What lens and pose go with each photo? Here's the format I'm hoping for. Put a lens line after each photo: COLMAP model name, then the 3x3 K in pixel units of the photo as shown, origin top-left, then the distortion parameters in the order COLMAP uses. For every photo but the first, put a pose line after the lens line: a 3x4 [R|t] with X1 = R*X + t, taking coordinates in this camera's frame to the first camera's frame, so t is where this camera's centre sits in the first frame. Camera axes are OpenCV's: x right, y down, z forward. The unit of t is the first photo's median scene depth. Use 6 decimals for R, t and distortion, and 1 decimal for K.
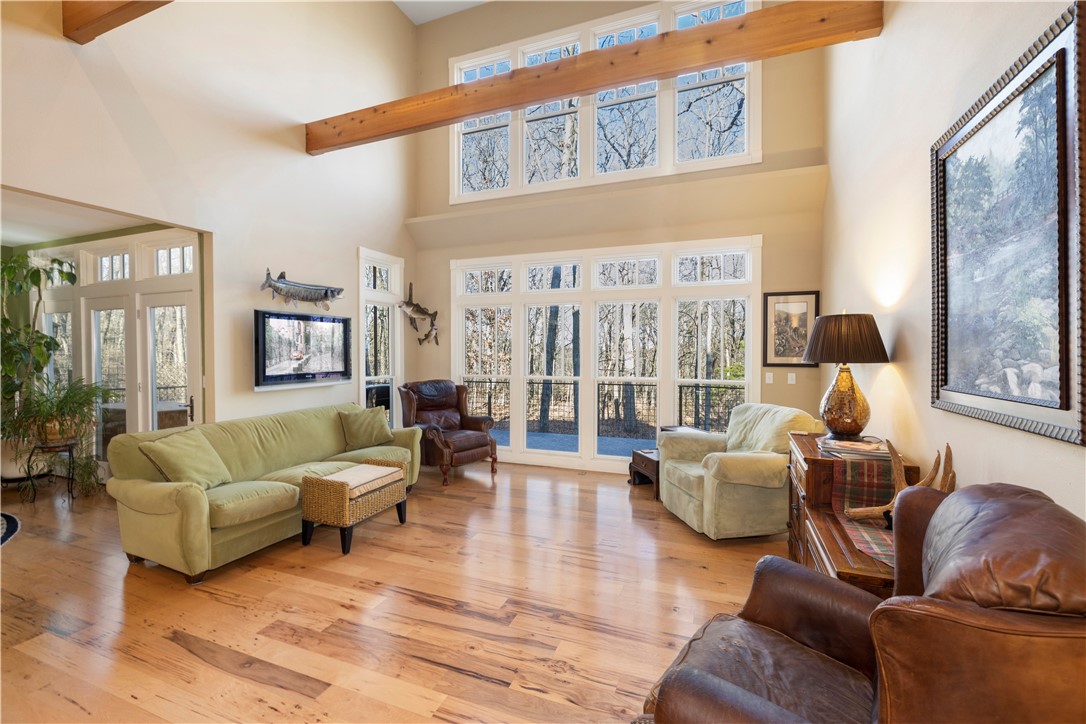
lens RADIAL K [[457.7, 0, 547.3], [0, 457.7, 357.4], [0, 0, 1]] dist [-0.004700, -0.000718]
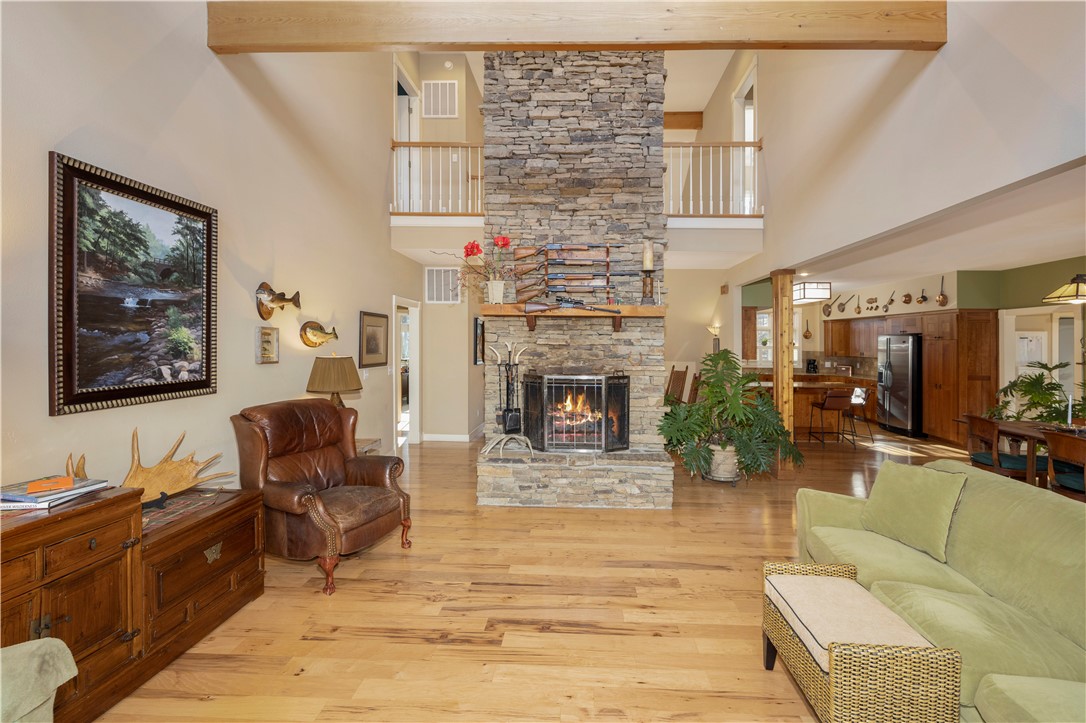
lens RADIAL K [[457.7, 0, 583.1], [0, 457.7, 338.2], [0, 0, 1]] dist [-0.004700, -0.000718]
pose [[-0.936793, -0.028302, -0.348737, 0.095676], [-0.029992, 0.999550, -0.000553, -0.078856], [0.348596, 0.009941, -0.937220, 1.964589]]
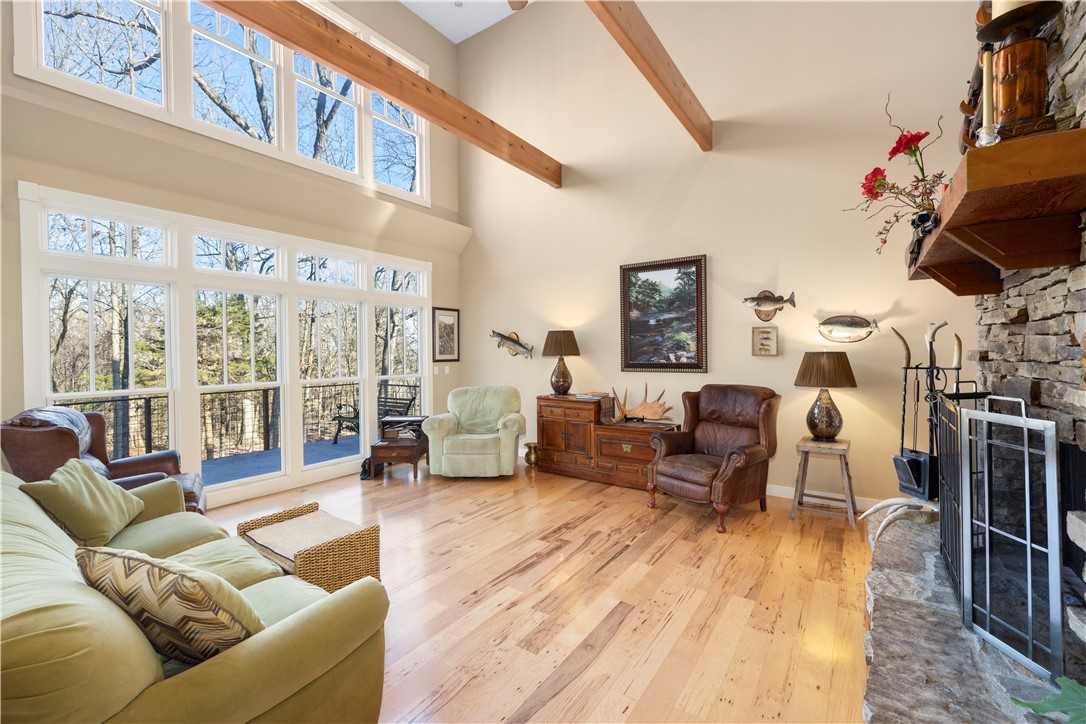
lens RADIAL K [[457.7, 0, 545.7], [0, 457.7, 359.3], [0, 0, 1]] dist [-0.004700, -0.000718]
pose [[0.236118, -0.027215, 0.971343, -1.398231], [0.023389, 0.999477, 0.022317, -0.018086], [-0.971443, 0.017450, 0.236631, 0.686570]]
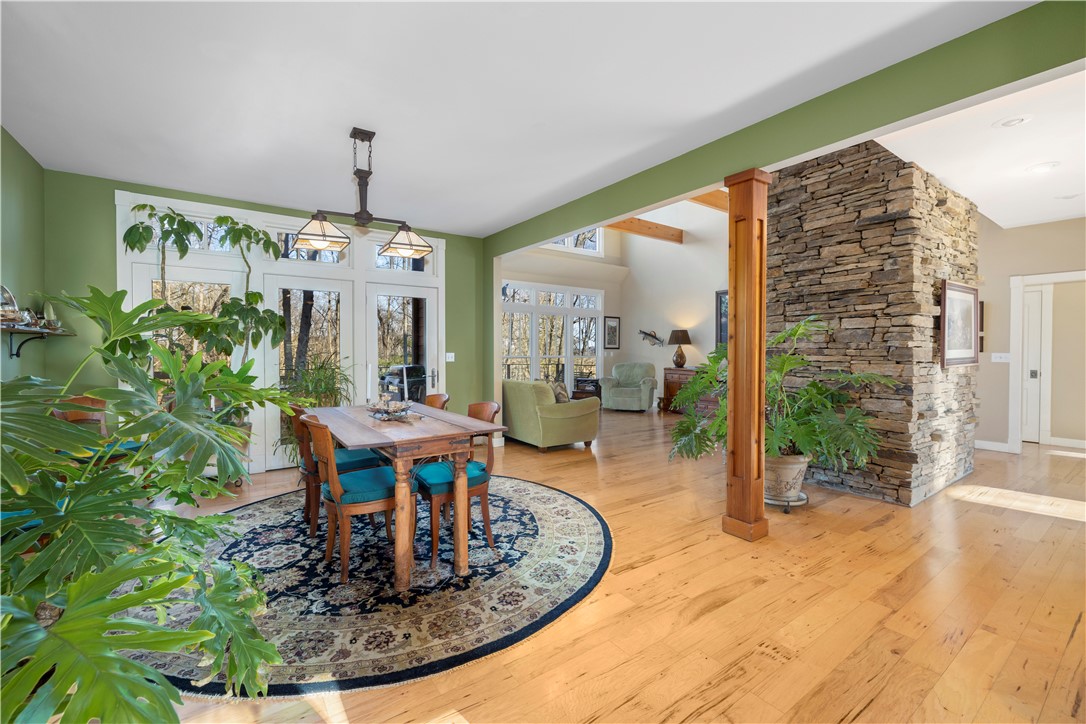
lens RADIAL K [[457.7, 0, 535.9], [0, 457.7, 362.7], [0, 0, 1]] dist [-0.004700, -0.000718]
pose [[0.560294, -0.031269, 0.827703, -2.989702], [0.016077, 0.999509, 0.026876, 0.043151], [-0.828138, -0.001751, 0.560522, 0.014834]]
